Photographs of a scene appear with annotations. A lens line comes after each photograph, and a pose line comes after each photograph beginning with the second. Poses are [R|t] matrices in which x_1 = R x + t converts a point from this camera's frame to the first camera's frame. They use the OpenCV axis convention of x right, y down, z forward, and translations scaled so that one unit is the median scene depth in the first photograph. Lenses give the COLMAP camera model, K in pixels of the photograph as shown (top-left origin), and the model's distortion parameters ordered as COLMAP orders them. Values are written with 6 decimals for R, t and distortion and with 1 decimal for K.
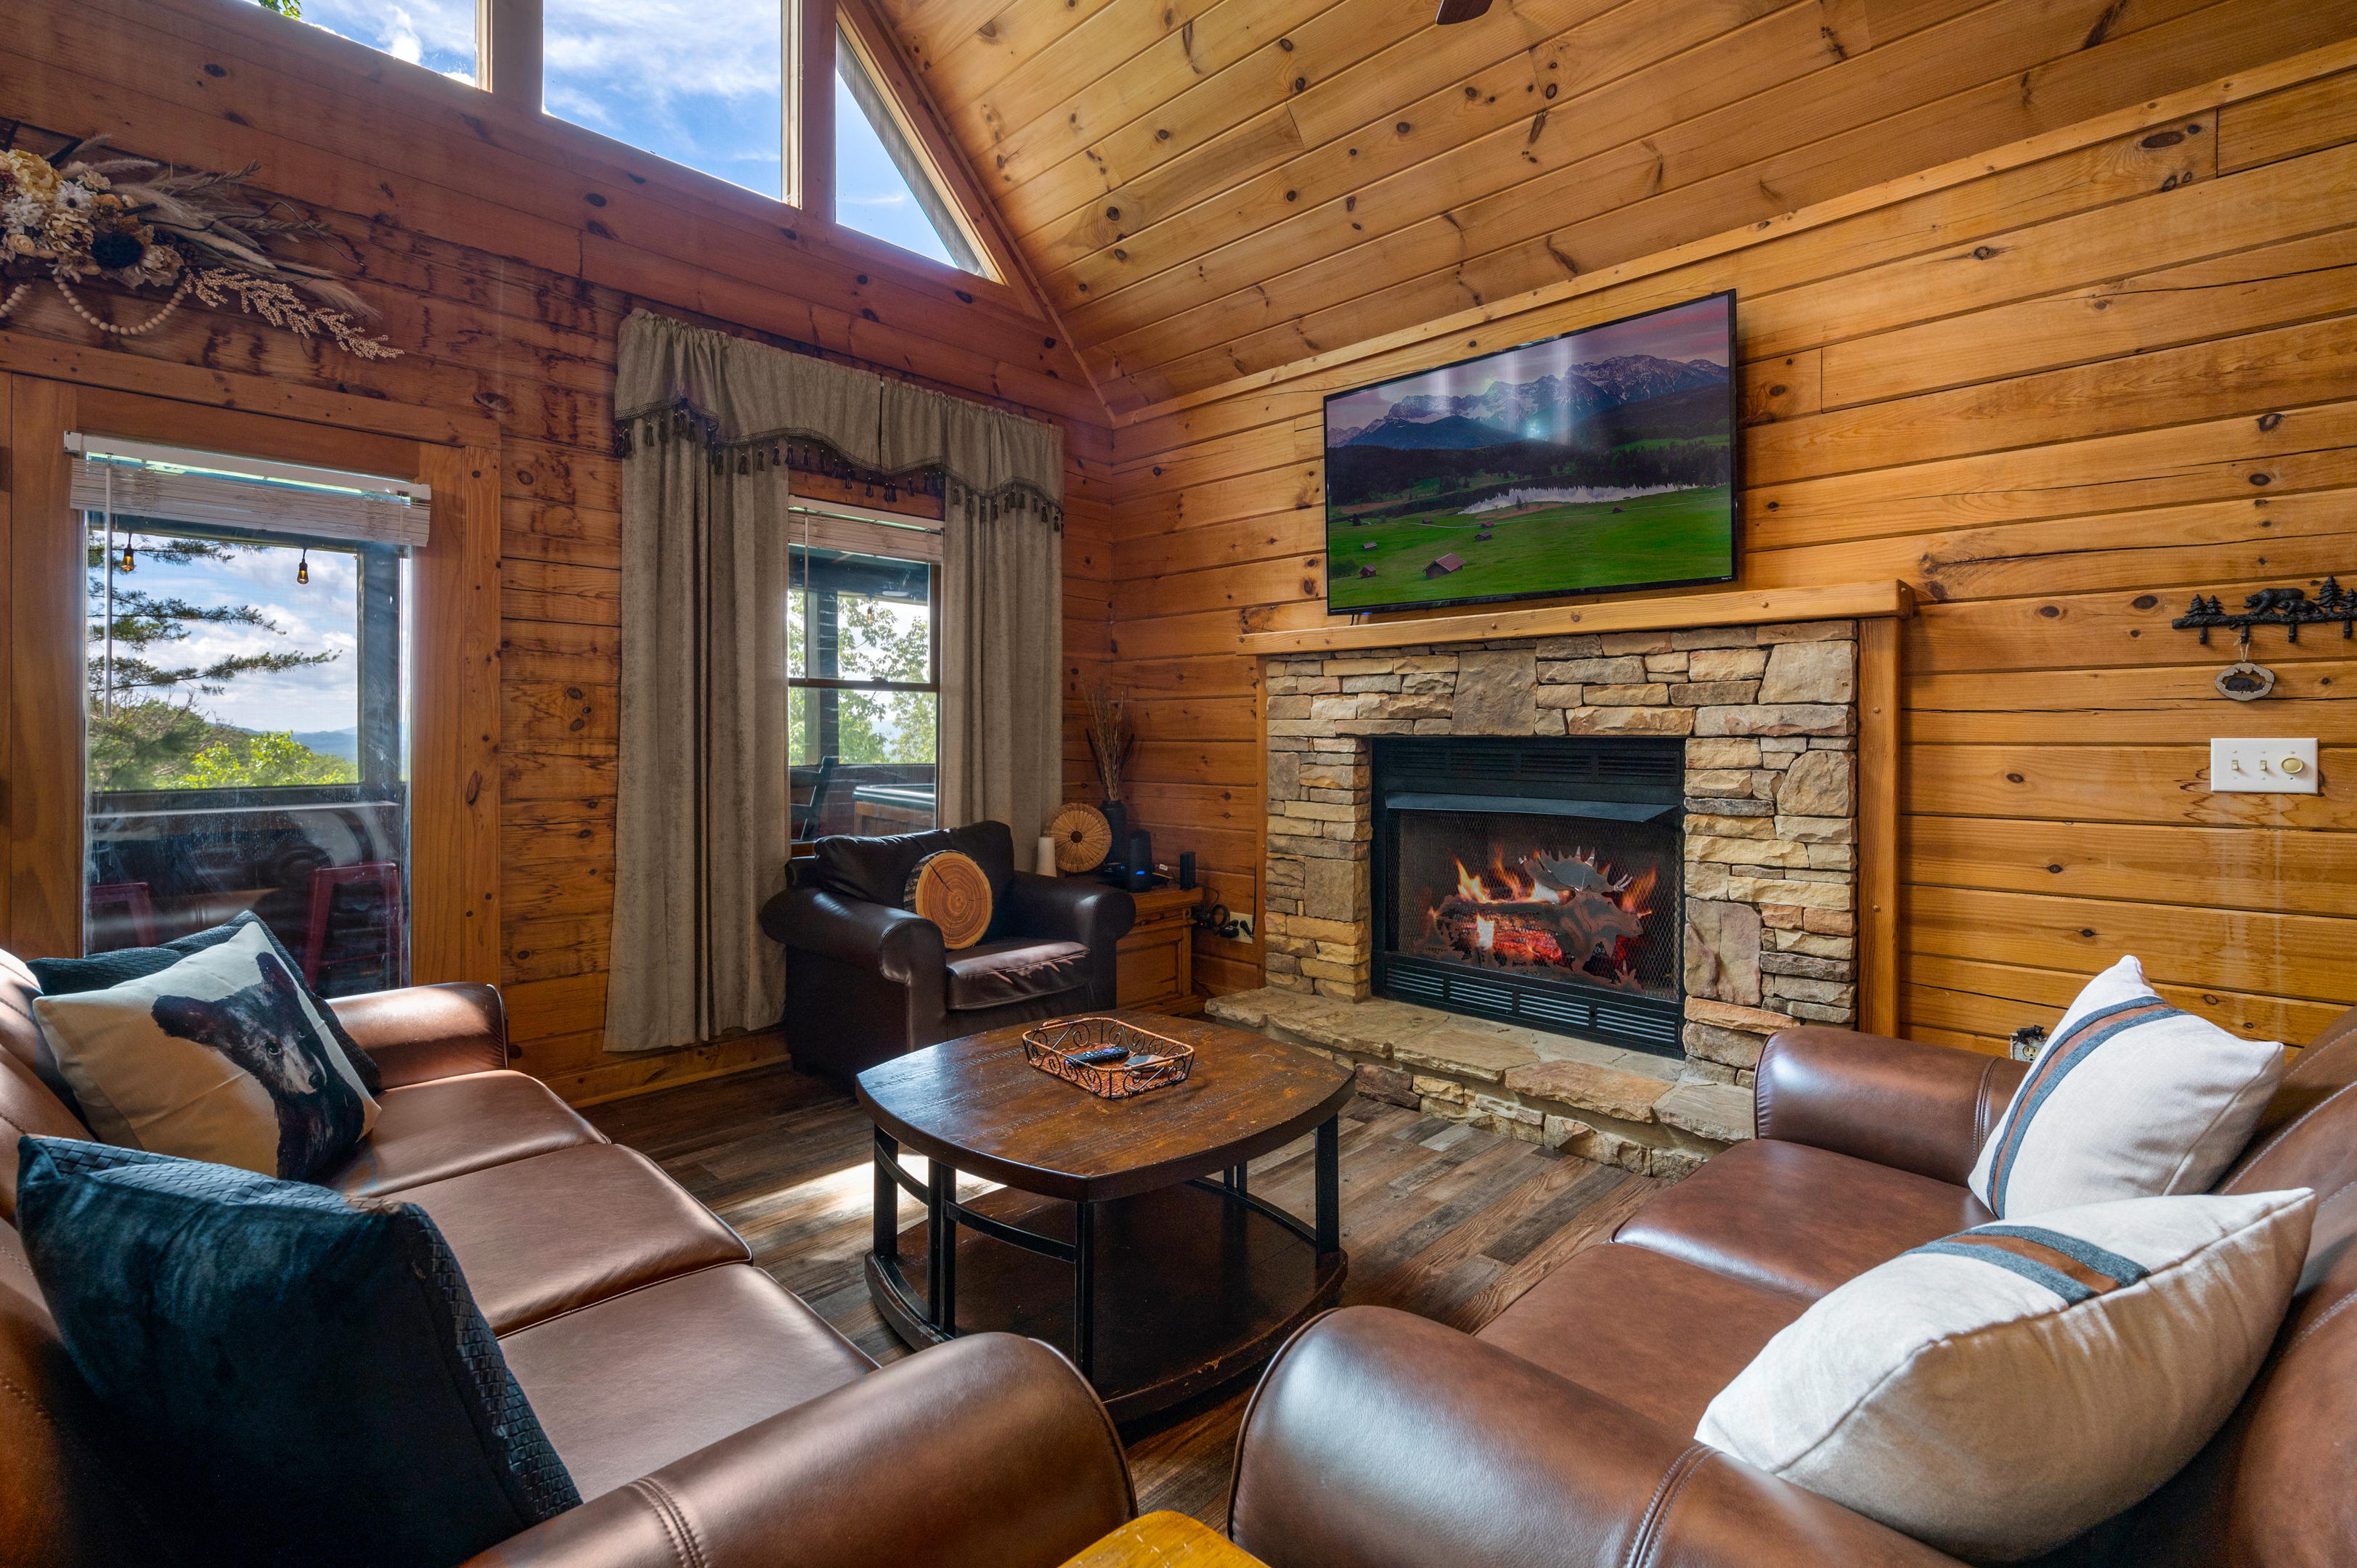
lens RADIAL K [[1063.2, 0, 1184.9], [0, 1063.2, 733.3], [0, 0, 1]] dist [-0.000277, 0.000103]
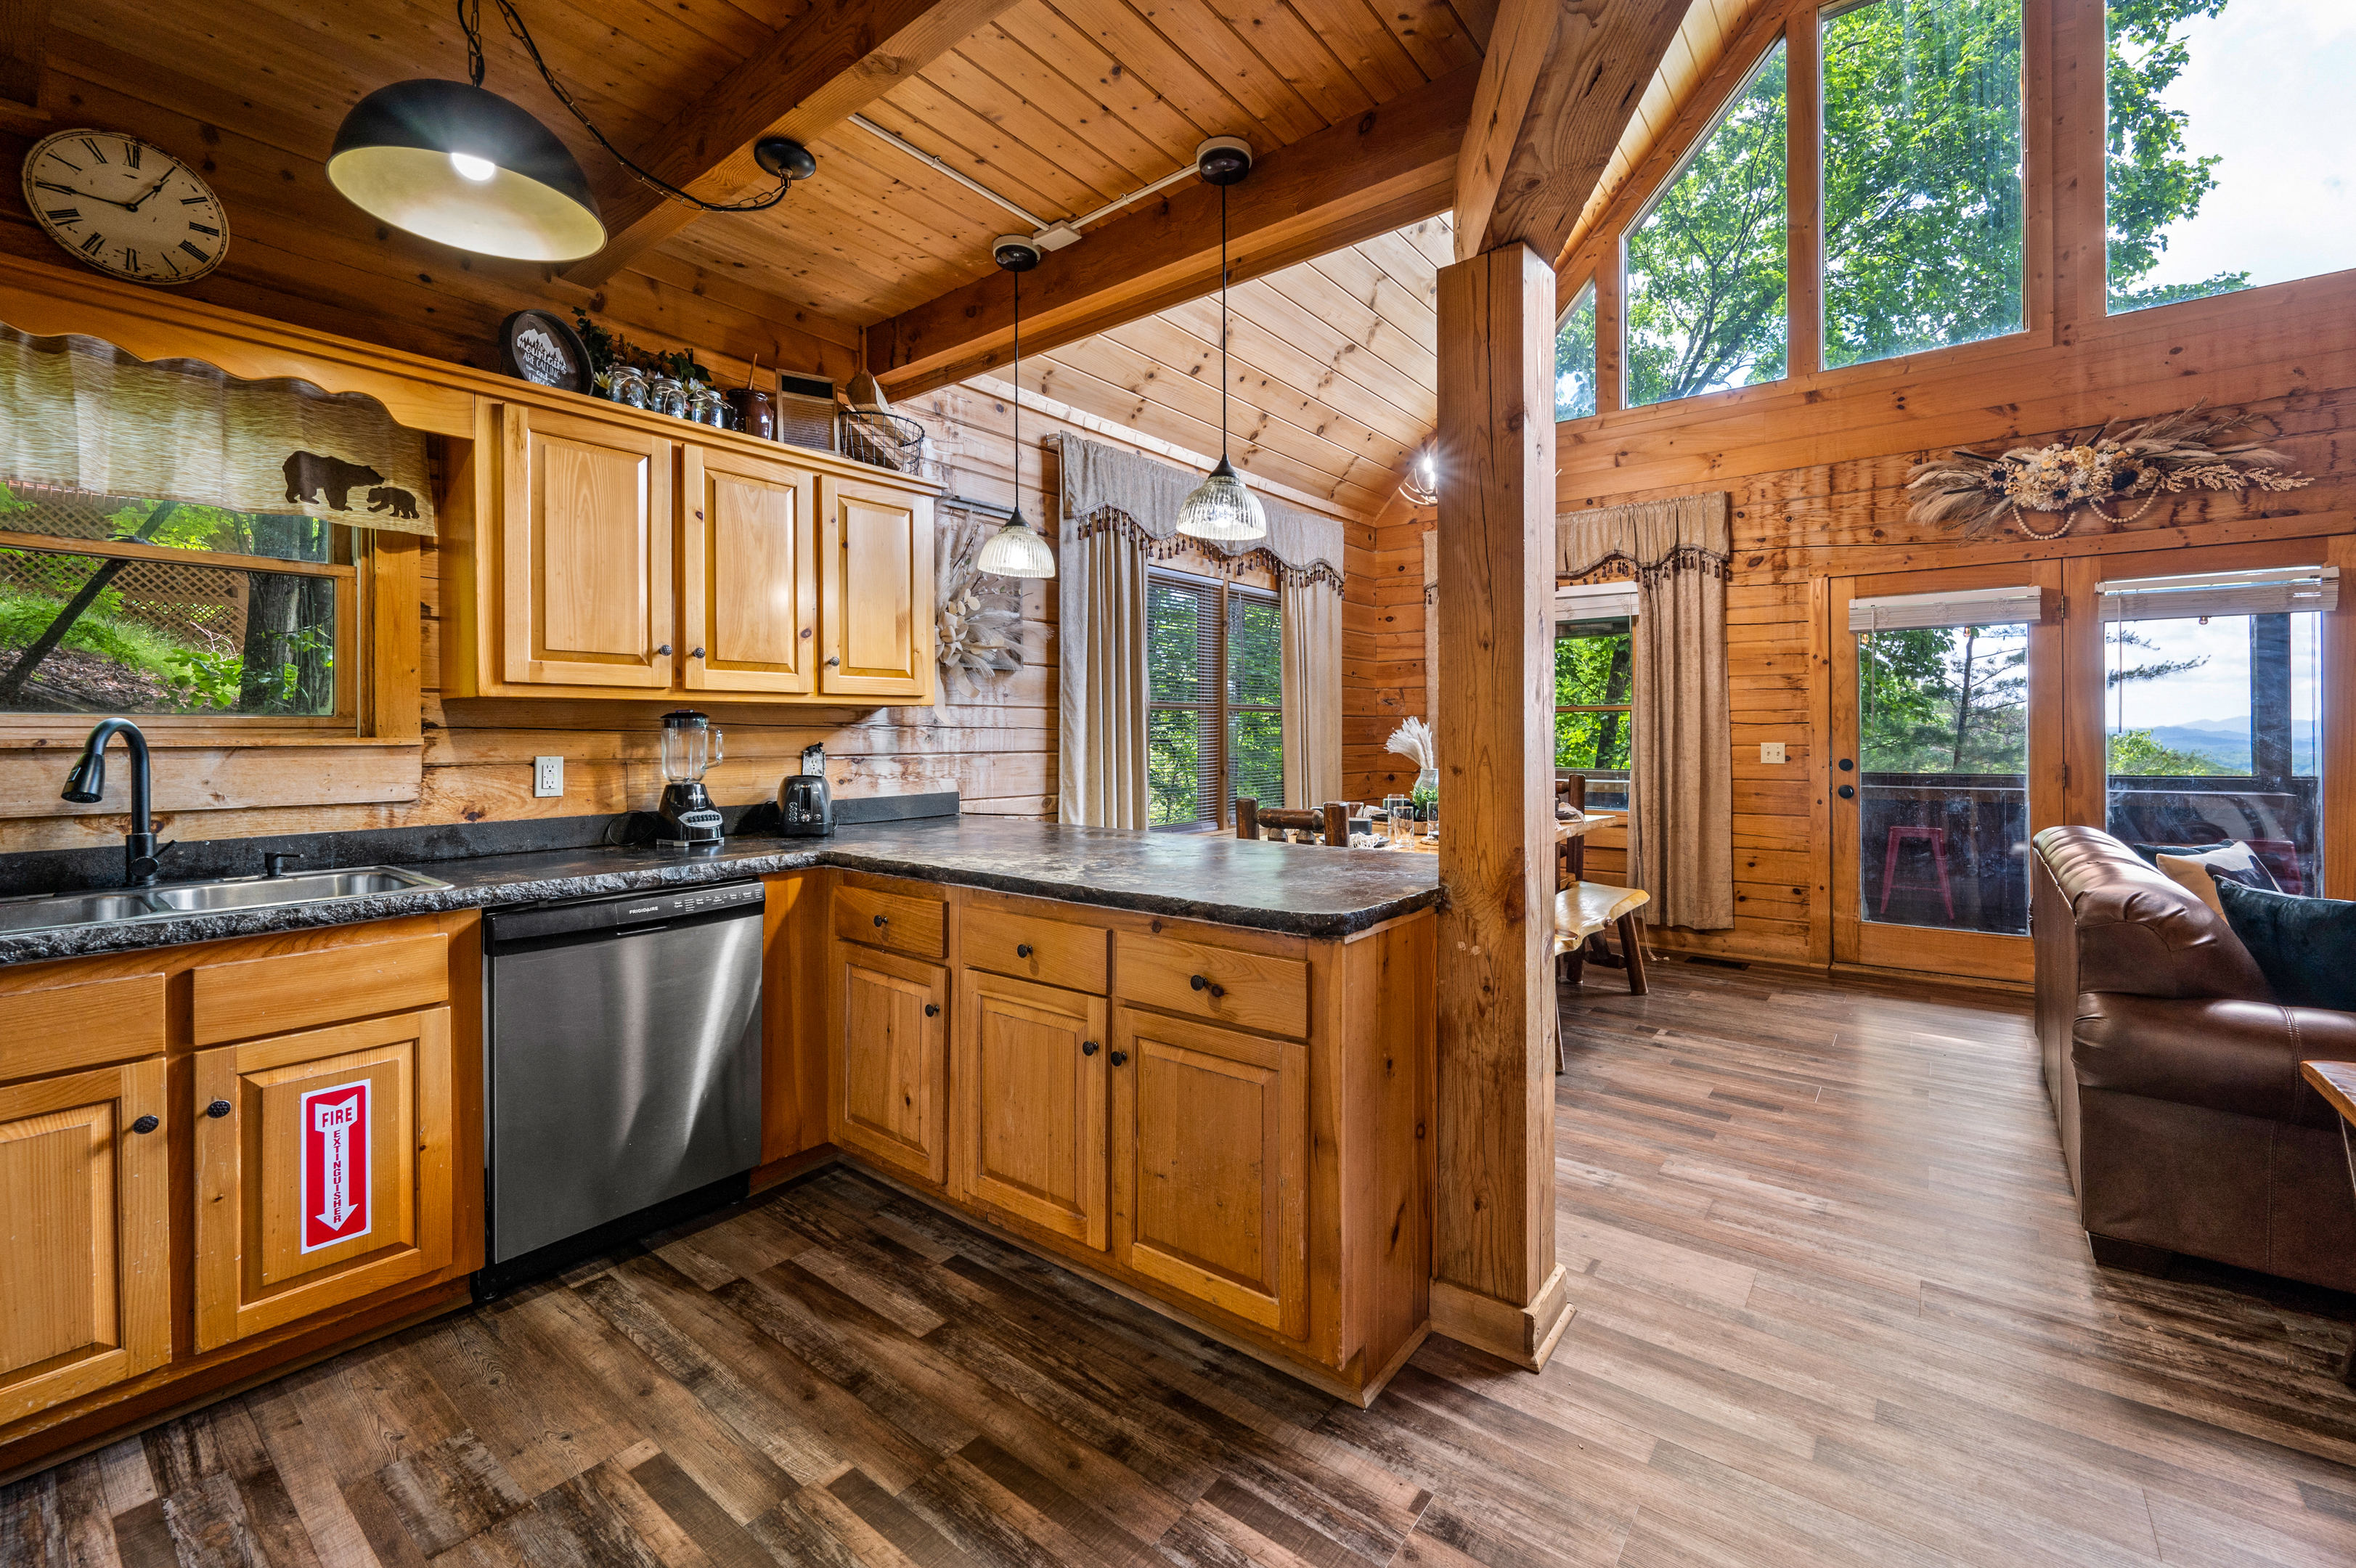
lens RADIAL K [[979.7, 0, 1183.6], [0, 979.7, 730.7], [0, 0, 1]] dist [-0.000611, 0.000077]
pose [[0.103749, -0.002496, -0.994600, 0.376082], [0.006963, 0.999974, -0.001783, -0.021335], [0.994579, -0.006741, 0.103763, -0.586979]]
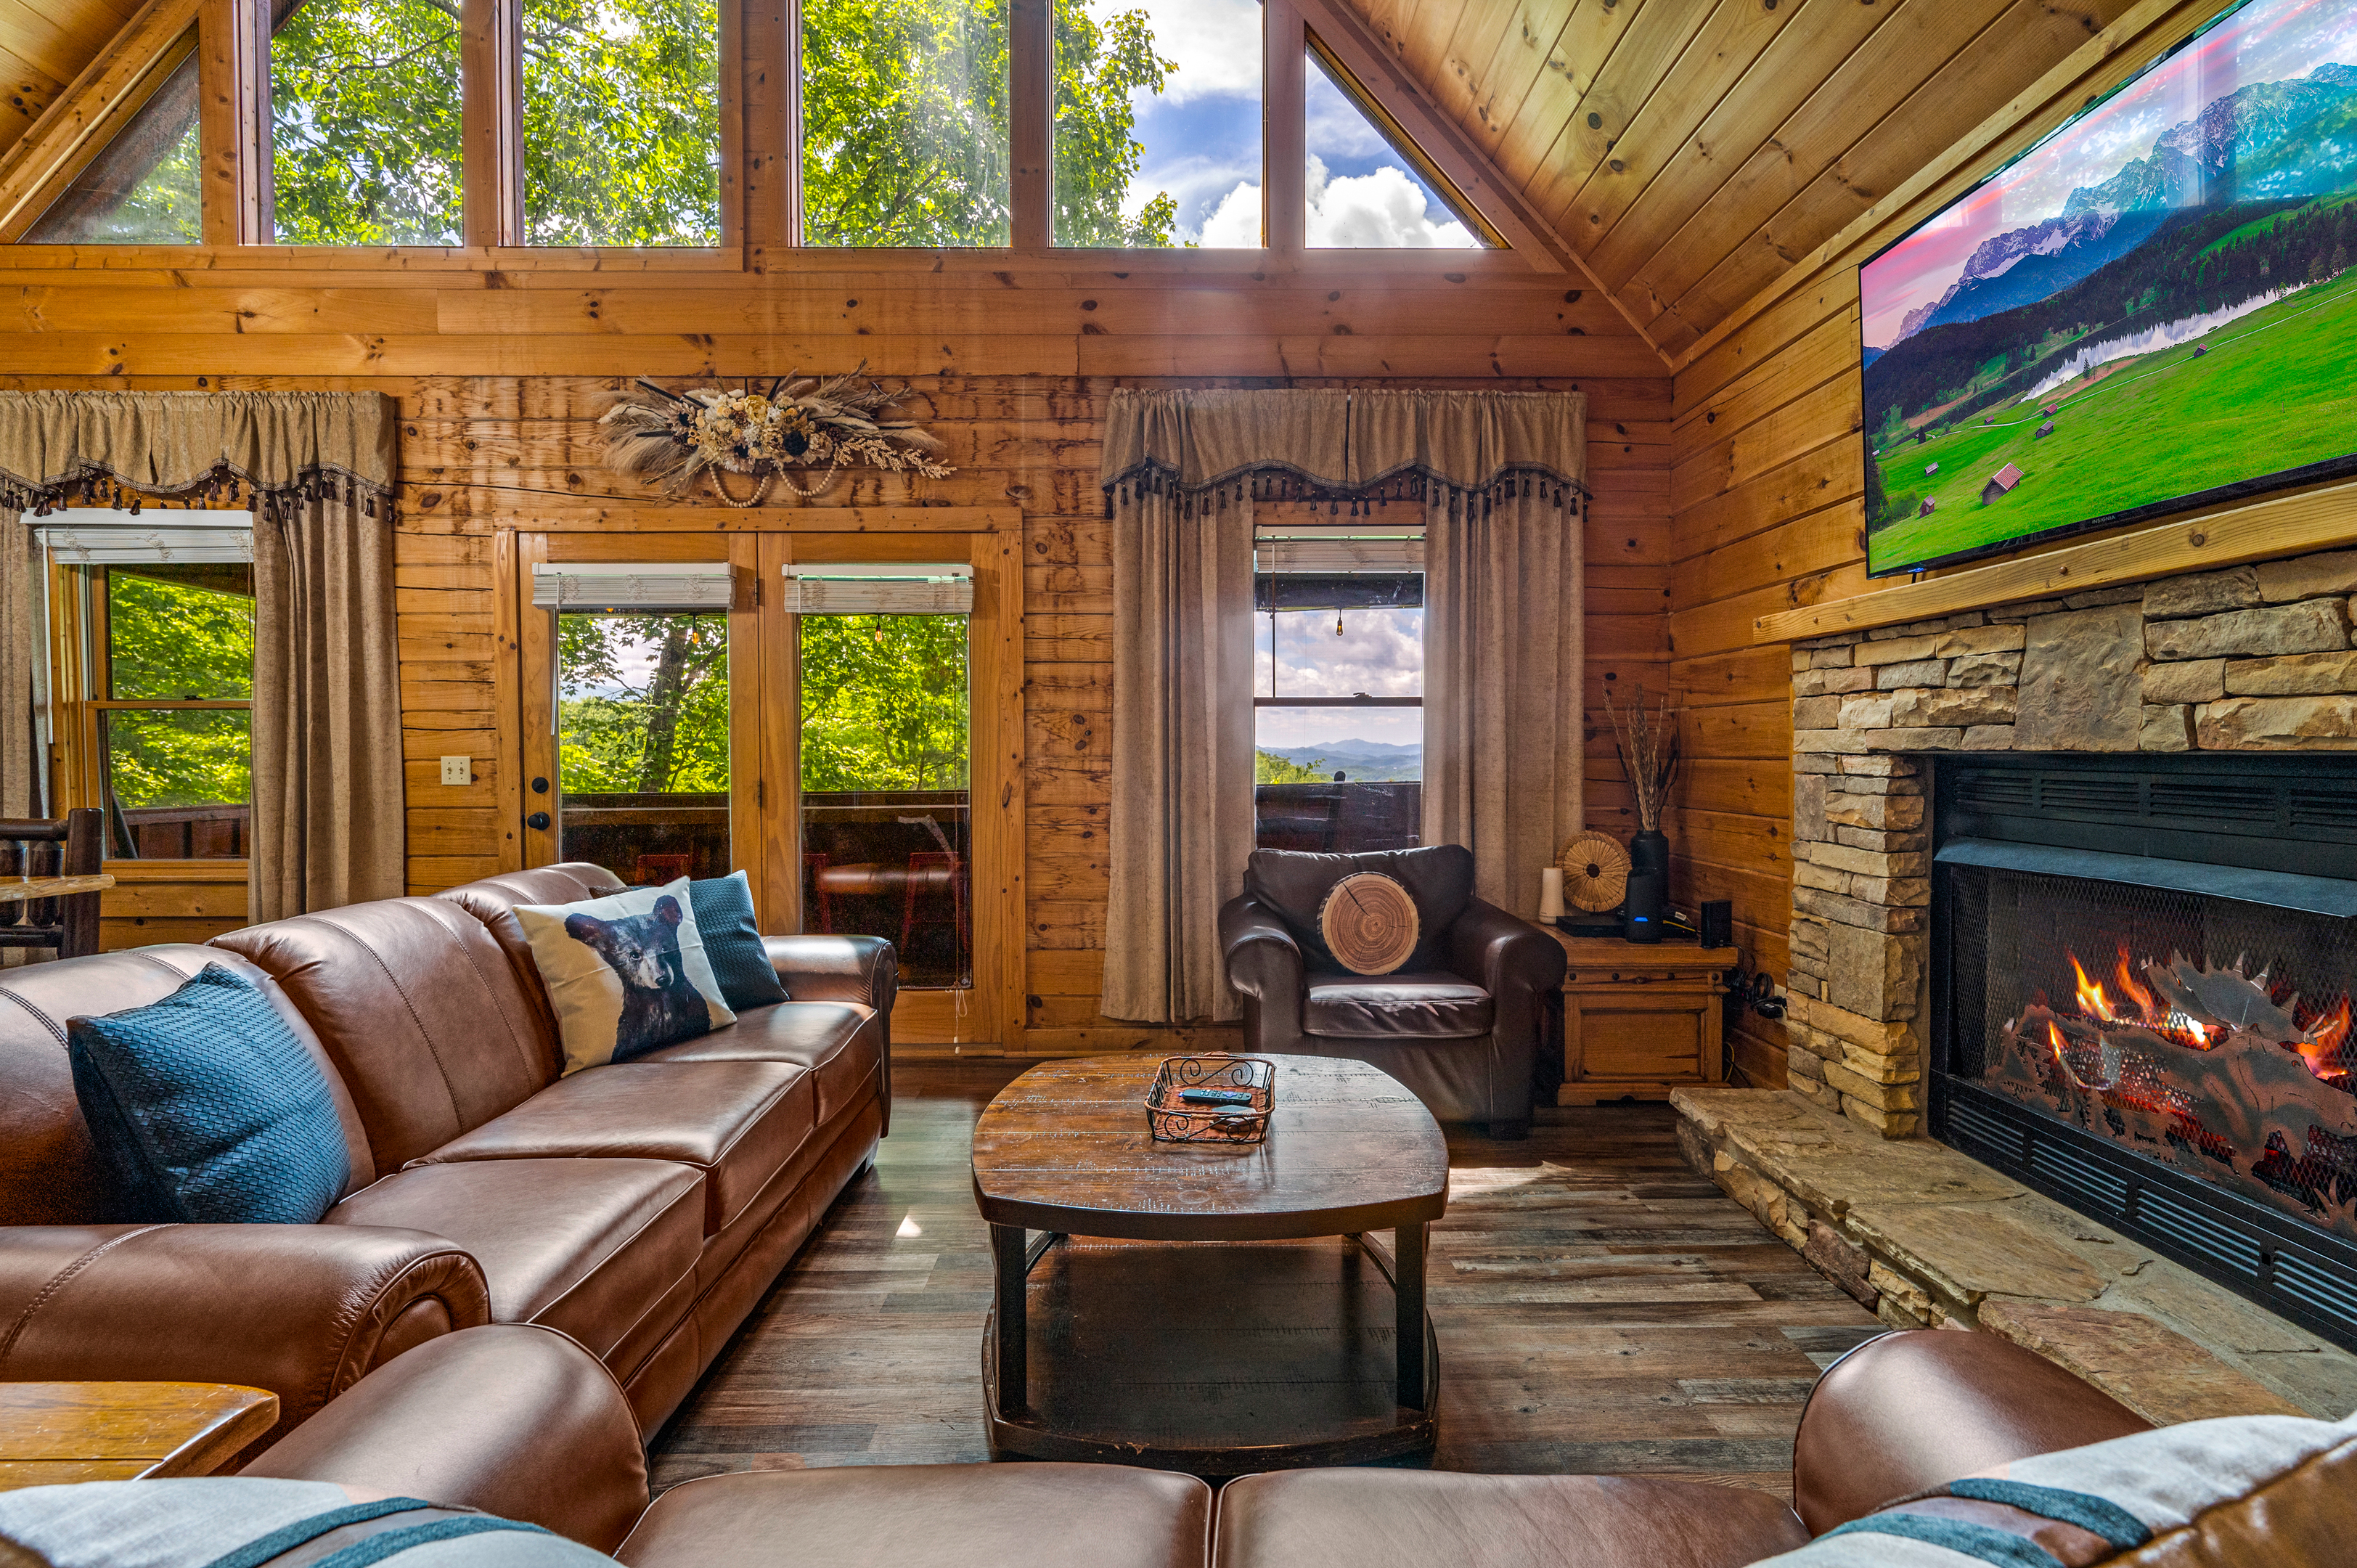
lens RADIAL K [[1071.7, 0, 1180.3], [0, 1071.7, 776.7], [0, 0, 1]] dist [0.001016, -0.000515]
pose [[0.700027, 0.013654, -0.713985, 0.380583], [0.005091, 0.999696, 0.024109, -0.000835], [0.714098, -0.020512, 0.699745, 0.216230]]
